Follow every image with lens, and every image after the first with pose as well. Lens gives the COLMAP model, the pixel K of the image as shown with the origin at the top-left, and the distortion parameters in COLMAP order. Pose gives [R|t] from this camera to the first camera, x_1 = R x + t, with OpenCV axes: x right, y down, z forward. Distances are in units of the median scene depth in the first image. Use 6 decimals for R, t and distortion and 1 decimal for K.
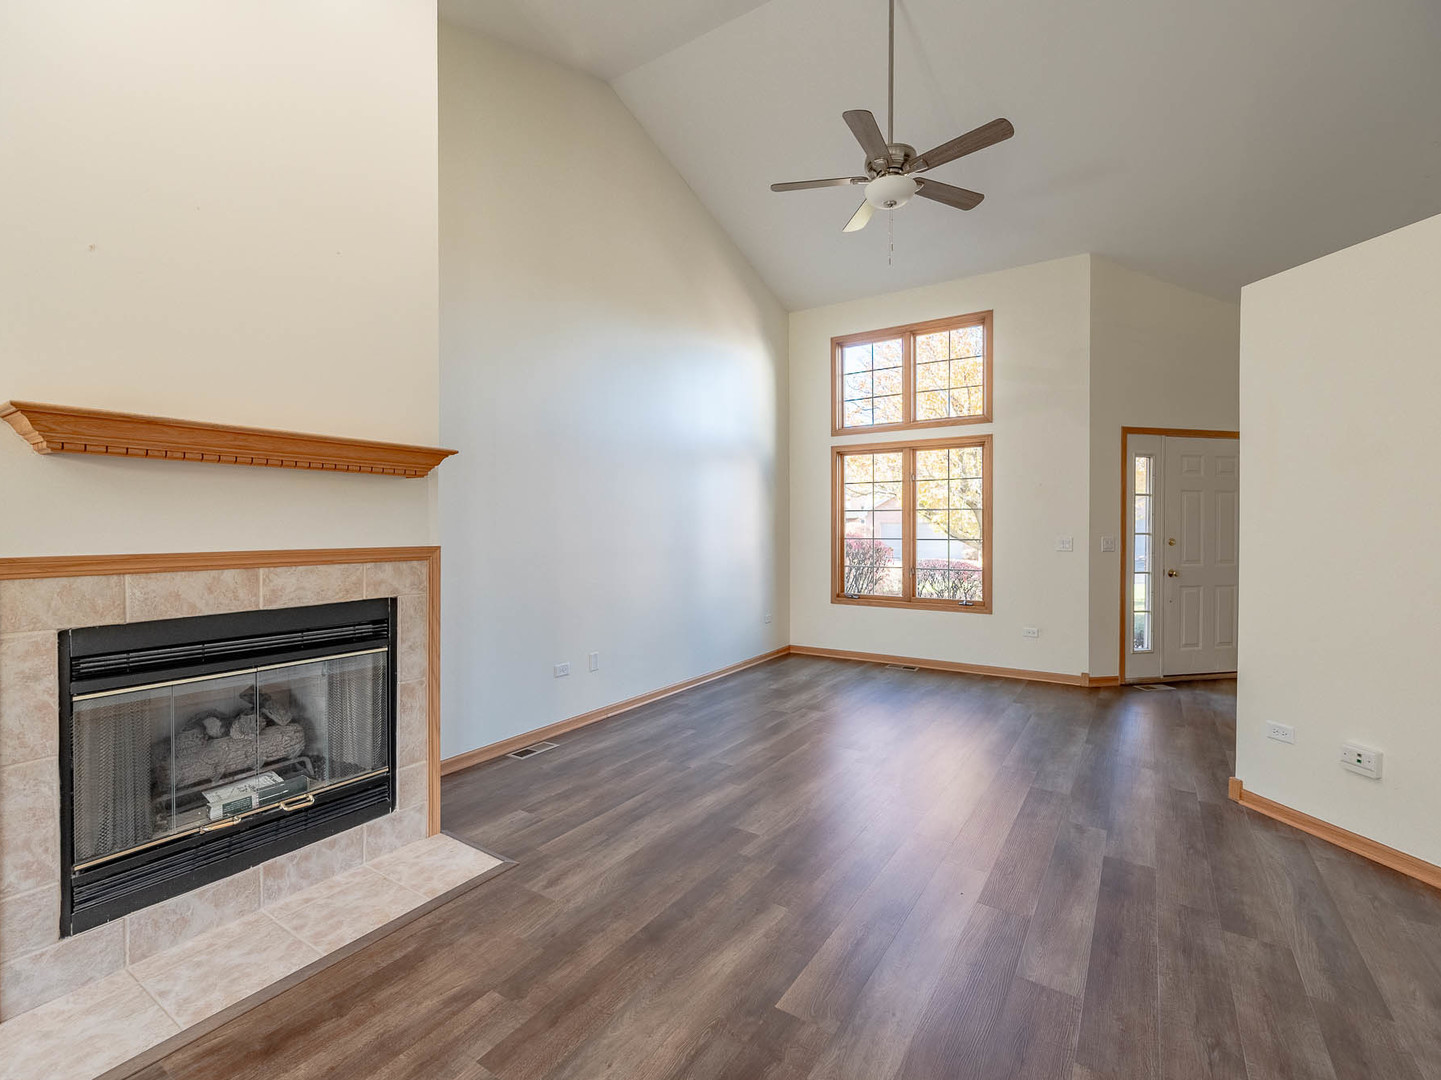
lens RADIAL K [[648.7, 0, 720.5], [0, 648.7, 540.0], [0, 0, 1]] dist [0.000445, -0.000089]
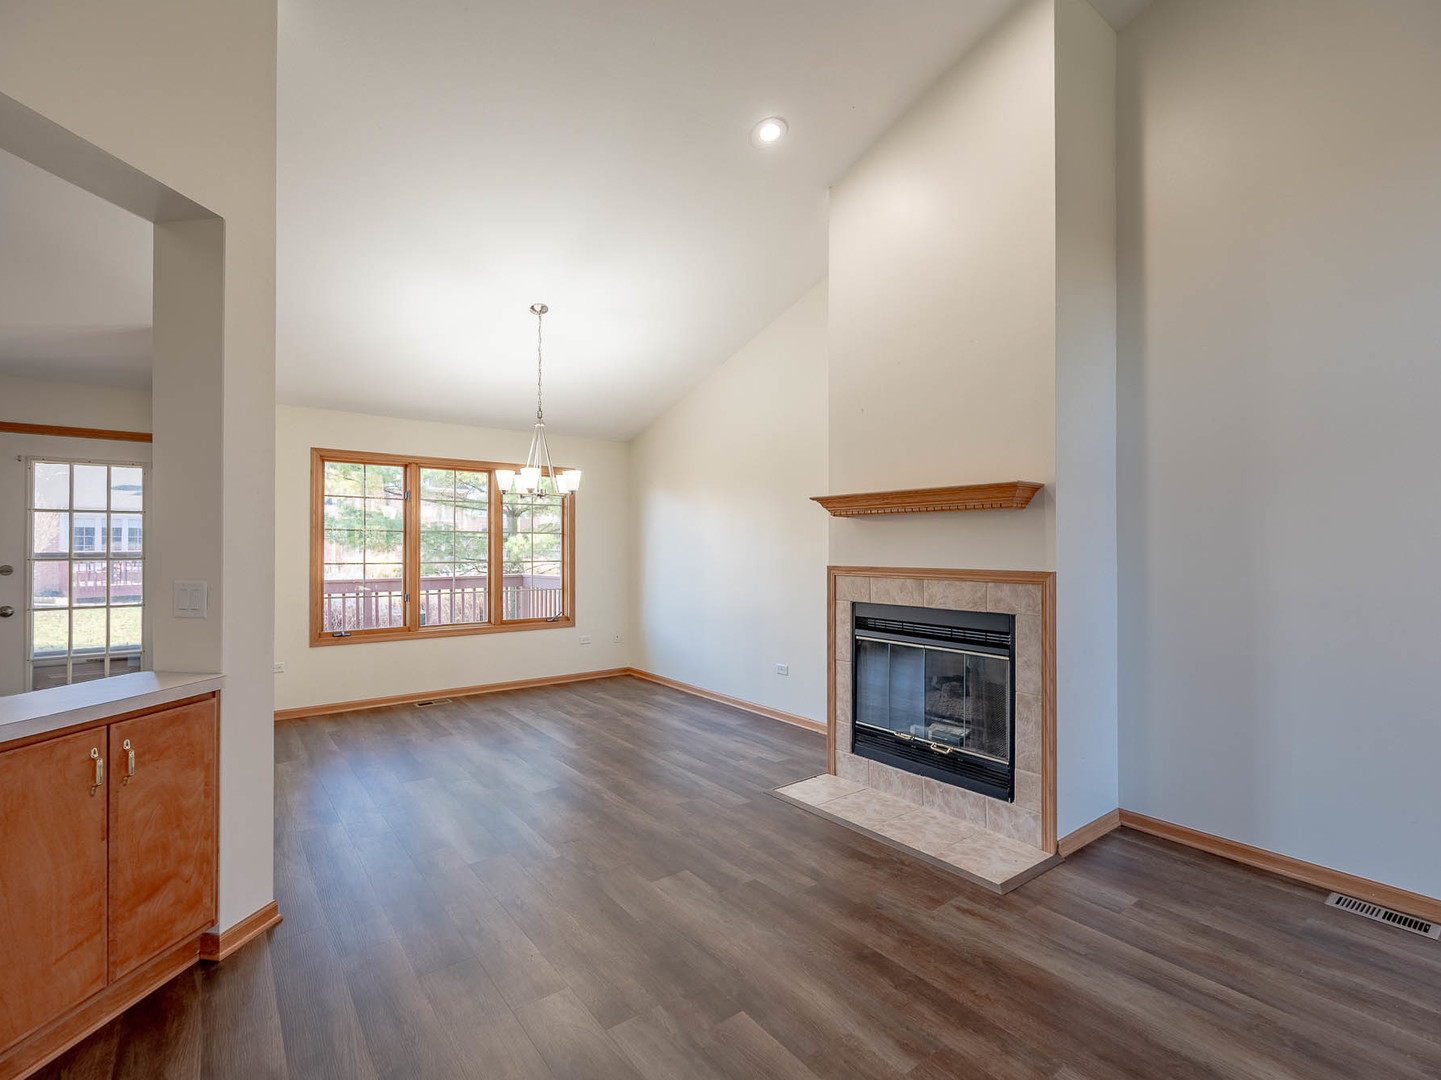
lens RADIAL K [[648.7, 0, 720.5], [0, 648.7, 540.0], [0, 0, 1]] dist [0.000445, -0.000089]
pose [[-0.313927, -0.011420, -0.949378, 0.760313], [-0.021482, 0.999757, -0.004923, -0.027454], [0.949204, 0.018849, -0.314096, 0.883007]]
